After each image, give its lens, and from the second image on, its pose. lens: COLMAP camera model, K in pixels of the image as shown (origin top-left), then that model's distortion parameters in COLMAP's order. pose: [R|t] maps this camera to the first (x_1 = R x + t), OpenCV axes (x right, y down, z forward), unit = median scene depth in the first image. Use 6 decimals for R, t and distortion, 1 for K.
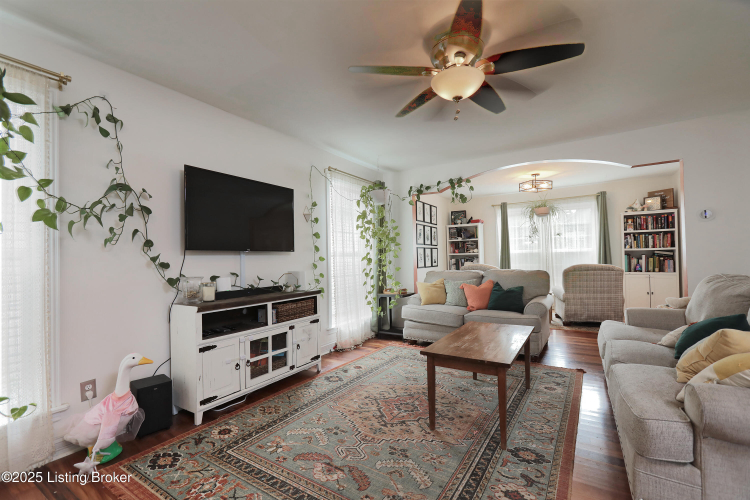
lens RADIAL K [[331.9, 0, 373.5], [0, 331.9, 249.4], [0, 0, 1]] dist [-0.003816, 0.001571]
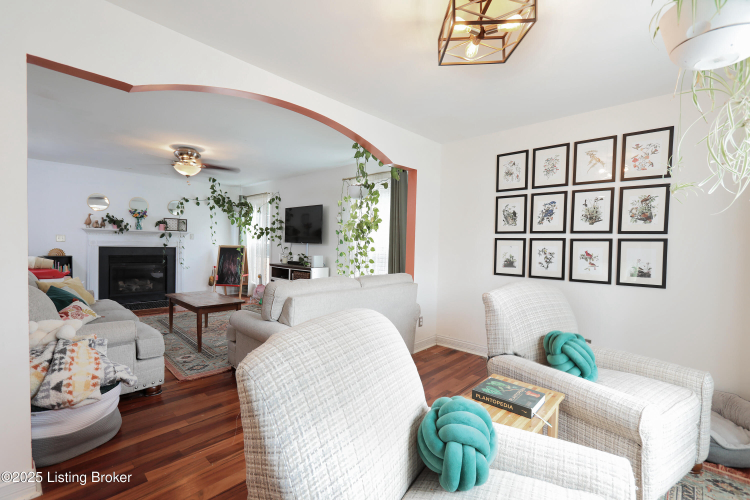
lens RADIAL K [[331.9, 0, 369.0], [0, 331.9, 249.2], [0, 0, 1]] dist [-0.003816, 0.001571]
pose [[-0.202381, 0.034962, -0.978683, 1.457881], [0.009082, 0.999387, 0.033823, -0.021043], [0.979265, -0.002043, -0.202574, 1.755851]]
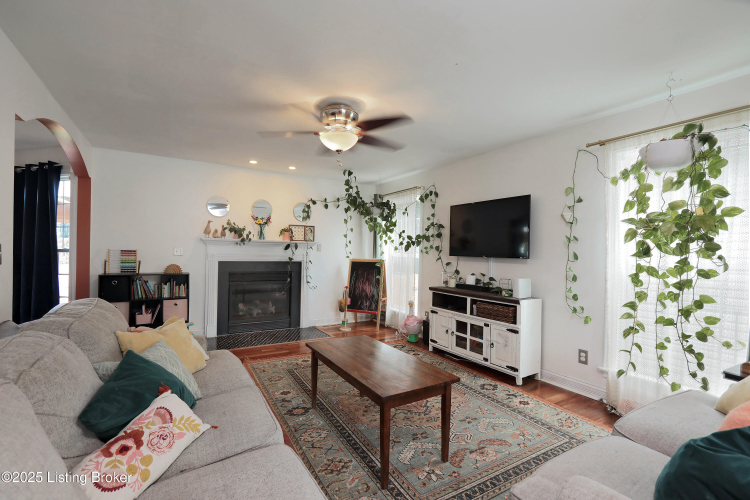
lens RADIAL K [[331.9, 0, 371.0], [0, 331.9, 249.6], [0, 0, 1]] dist [-0.003816, 0.001571]
pose [[-0.449931, 0.009013, -0.893018, 0.951677], [0.014651, 0.999889, 0.002709, -0.033706], [0.892943, -0.011865, -0.450013, 1.160737]]
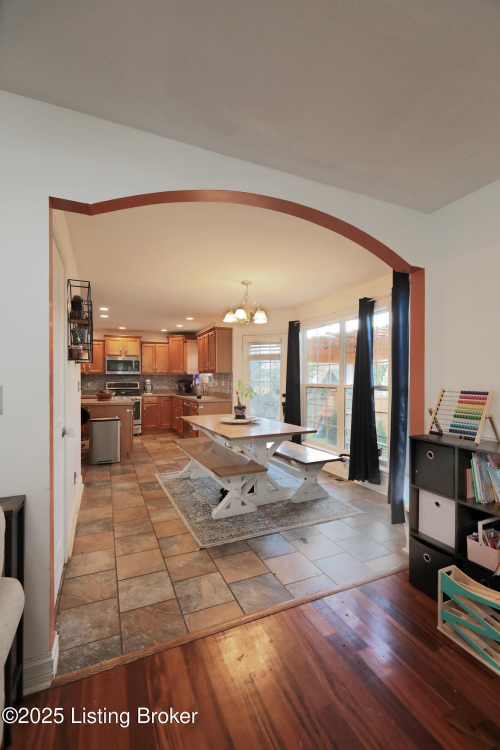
lens RADIAL K [[331.9, 0, 251.8], [0, 331.9, 379.6], [0, 0, 1]] dist [-0.003816, 0.001571]
pose [[-0.827425, 0.018726, 0.561263, 0.188256], [0.003037, 0.999579, -0.028872, -0.043653], [-0.561567, -0.022185, -0.827134, 0.441487]]
